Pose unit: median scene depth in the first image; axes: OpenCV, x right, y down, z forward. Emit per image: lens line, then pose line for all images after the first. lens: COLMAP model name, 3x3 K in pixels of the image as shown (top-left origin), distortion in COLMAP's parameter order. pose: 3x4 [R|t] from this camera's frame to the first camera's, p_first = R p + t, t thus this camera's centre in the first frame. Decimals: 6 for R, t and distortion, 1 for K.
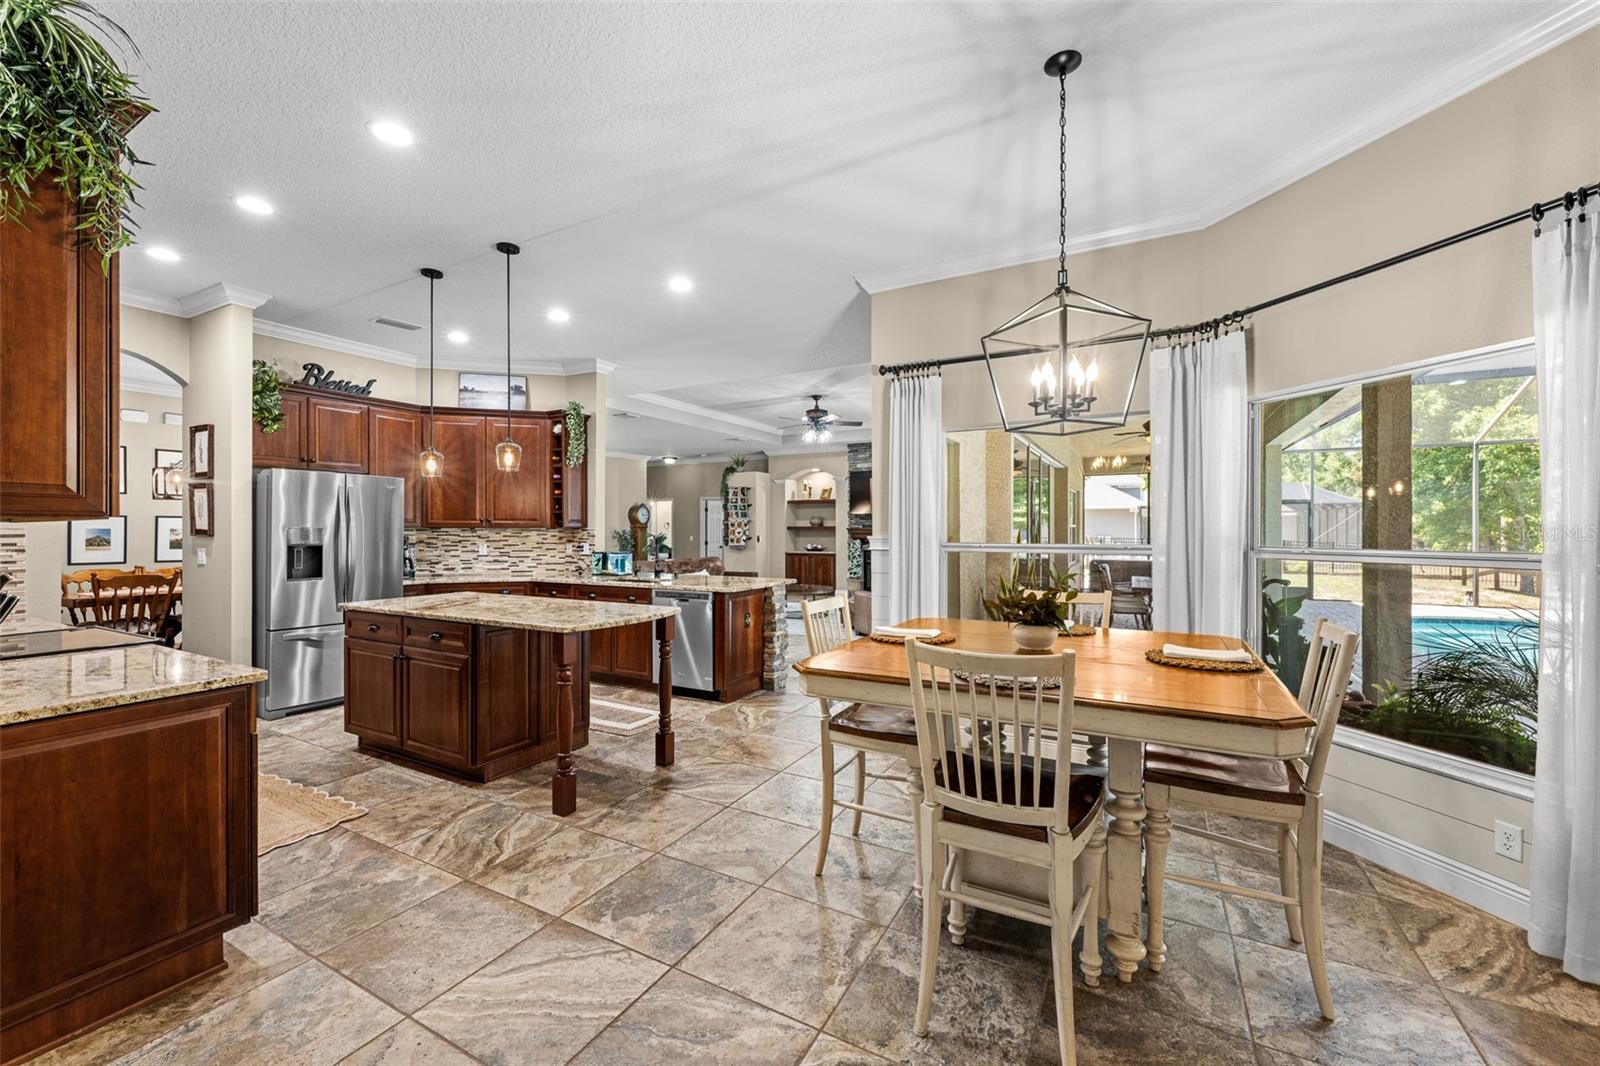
lens RADIAL K [[636.0, 0, 799.5], [0, 636.0, 531.4], [0, 0, 1]] dist [-0.000373, -0.000041]
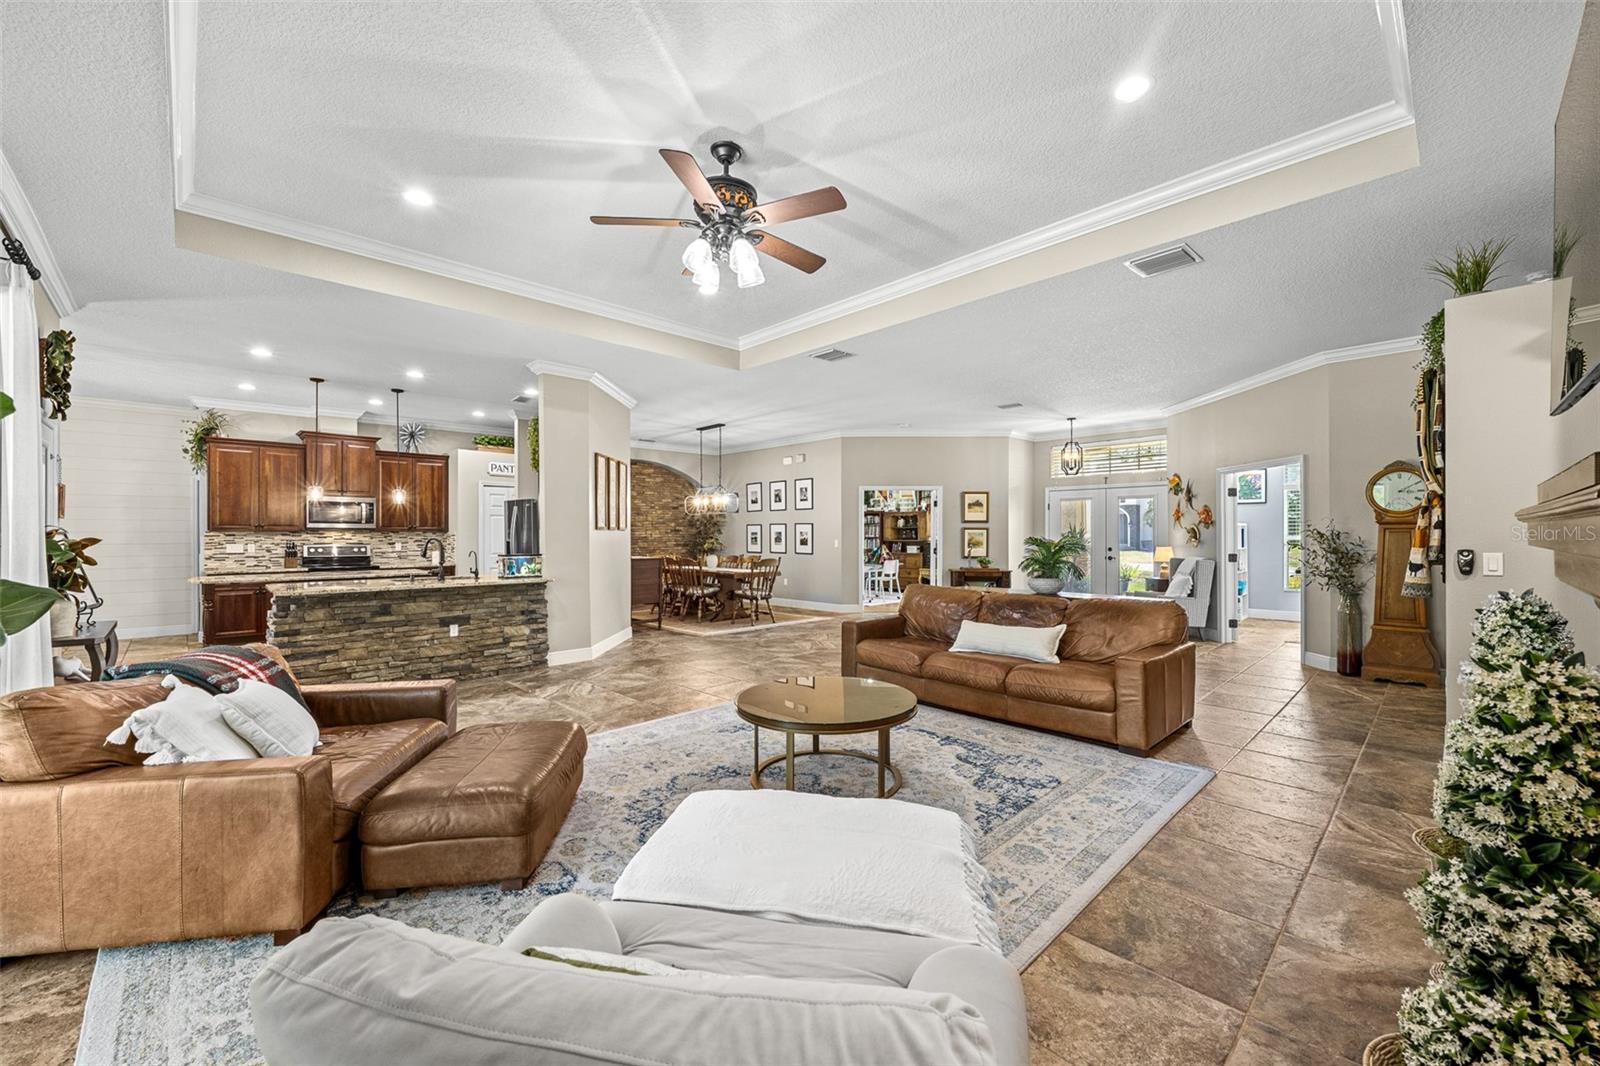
lens RADIAL K [[638.8, 0, 800.4], [0, 638.8, 528.6], [0, 0, 1]] dist [-0.000156, -0.000203]
pose [[-0.294540, -0.007309, -0.955611, 0.526431], [-0.002260, 0.999973, -0.006952, 0.001153], [0.955636, 0.000112, -0.294549, 1.708725]]
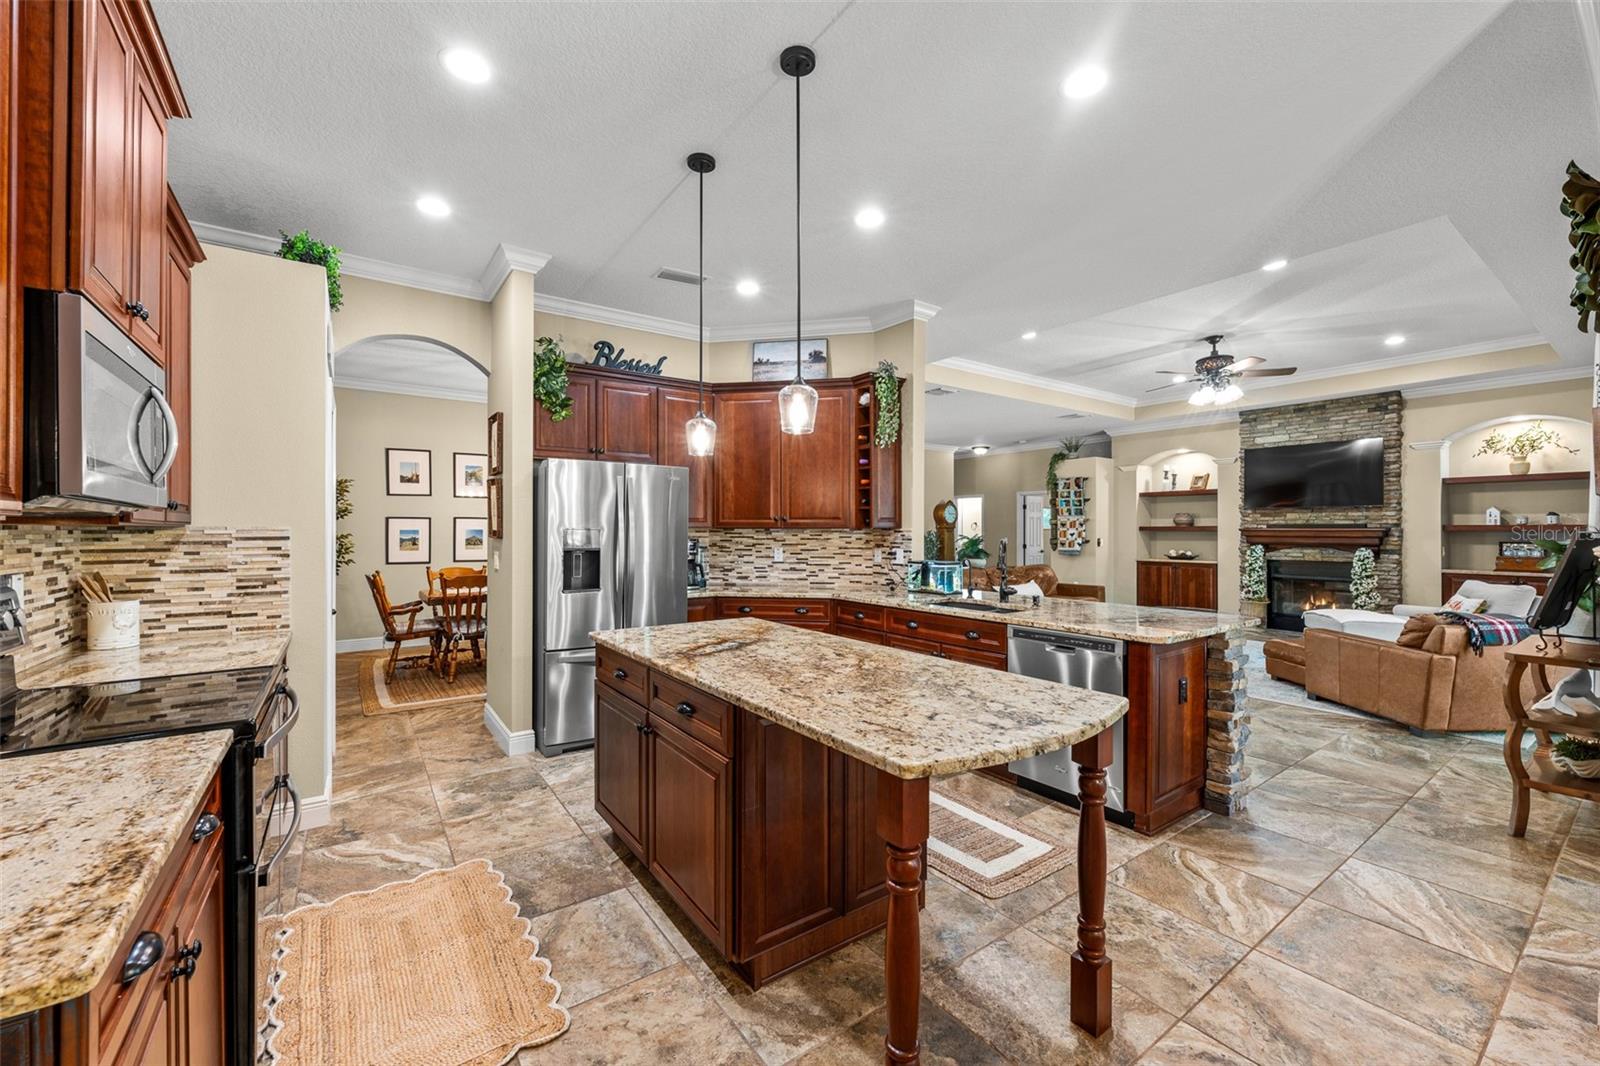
lens RADIAL K [[633.1, 0, 799.2], [0, 633.1, 531.3], [0, 0, 1]] dist [-0.000566, 0.000028]
pose [[0.899768, 0.001004, -0.436367, -0.117433], [-0.001512, 0.999999, -0.000817, -0.001363], [0.436366, 0.001395, 0.899768, 0.277672]]
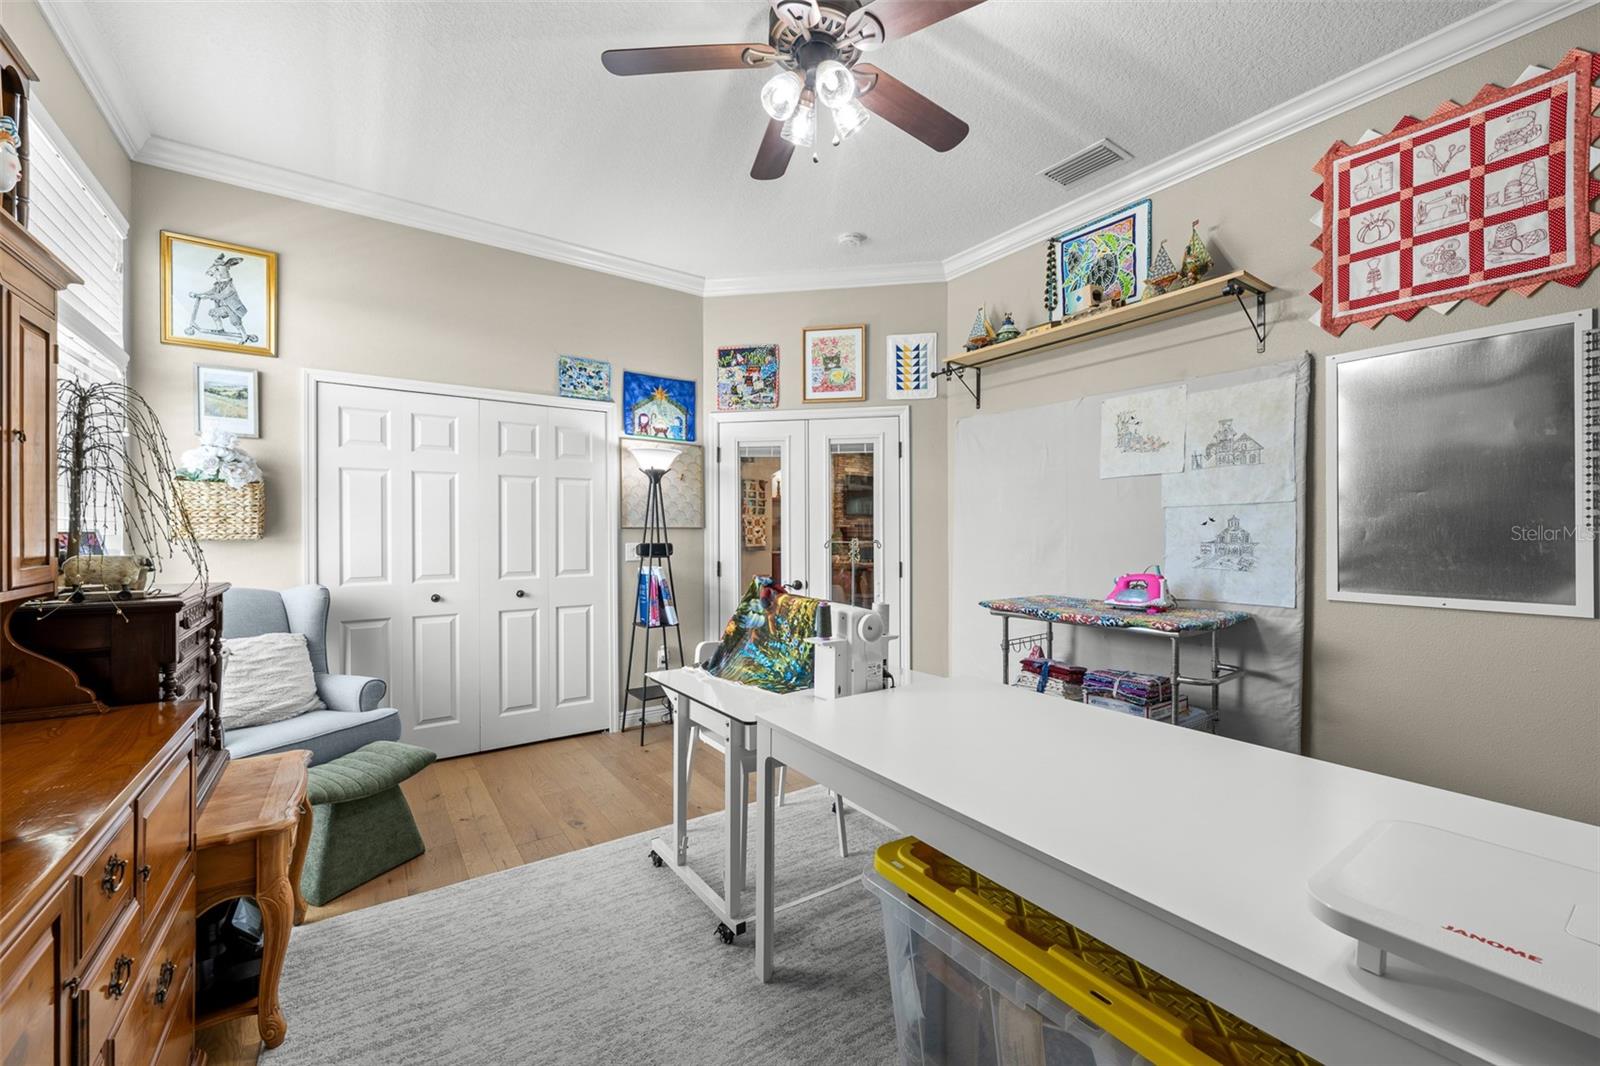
lens RADIAL K [[638.8, 0, 800.4], [0, 638.8, 528.6], [0, 0, 1]] dist [-0.000156, -0.000203]
pose [[0.448000, 0.005251, 0.894018, -1.785372], [0.000966, 0.999979, -0.006357, 0.007173], [-0.894033, 0.003712, 0.447986, 1.150460]]
